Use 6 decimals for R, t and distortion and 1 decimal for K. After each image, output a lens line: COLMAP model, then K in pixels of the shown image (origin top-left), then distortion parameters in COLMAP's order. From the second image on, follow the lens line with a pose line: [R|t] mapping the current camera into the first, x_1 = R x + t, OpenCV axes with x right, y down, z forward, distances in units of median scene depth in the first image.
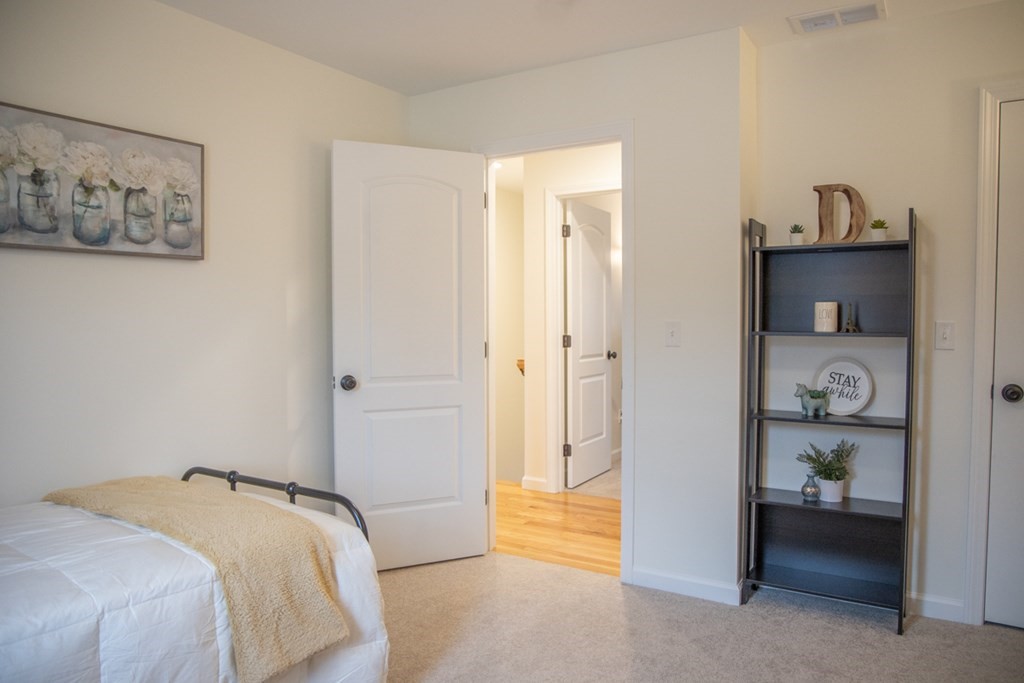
lens RADIAL K [[699.7, 0, 512.0], [0, 699.7, 341.5], [0, 0, 1]] dist [-0.099522, 0.057050]
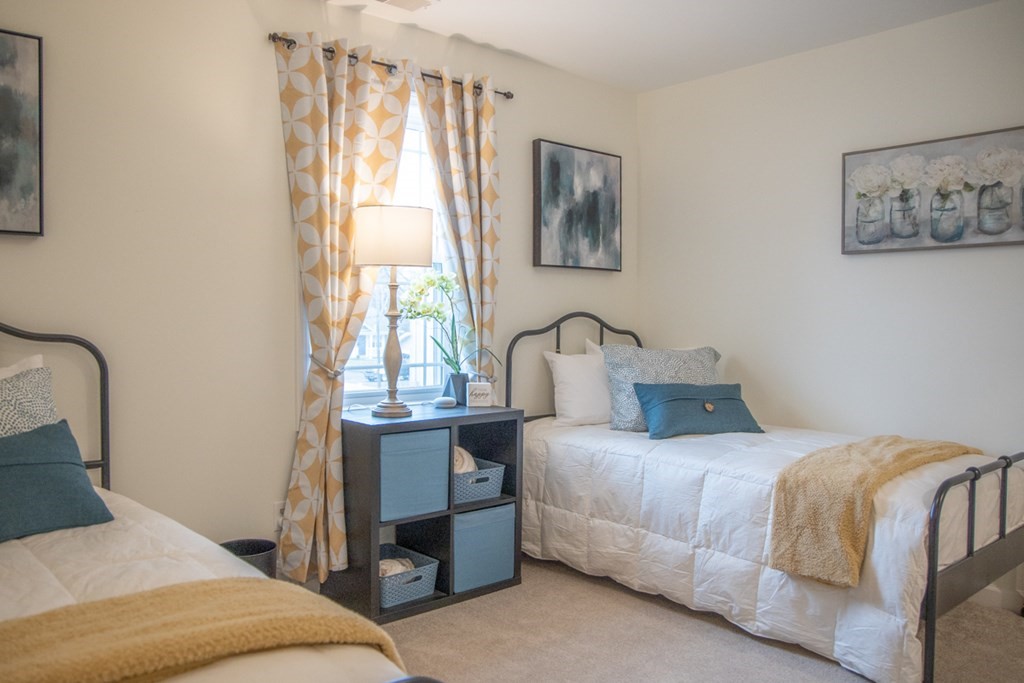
lens RADIAL K [[699.7, 0, 512.0], [0, 699.7, 341.5], [0, 0, 1]] dist [-0.099522, 0.057050]
pose [[-0.232615, 0.037753, -0.971836, 0.723391], [-0.033796, 0.998329, 0.046871, 0.002720], [0.971982, 0.043747, -0.230950, 0.539913]]
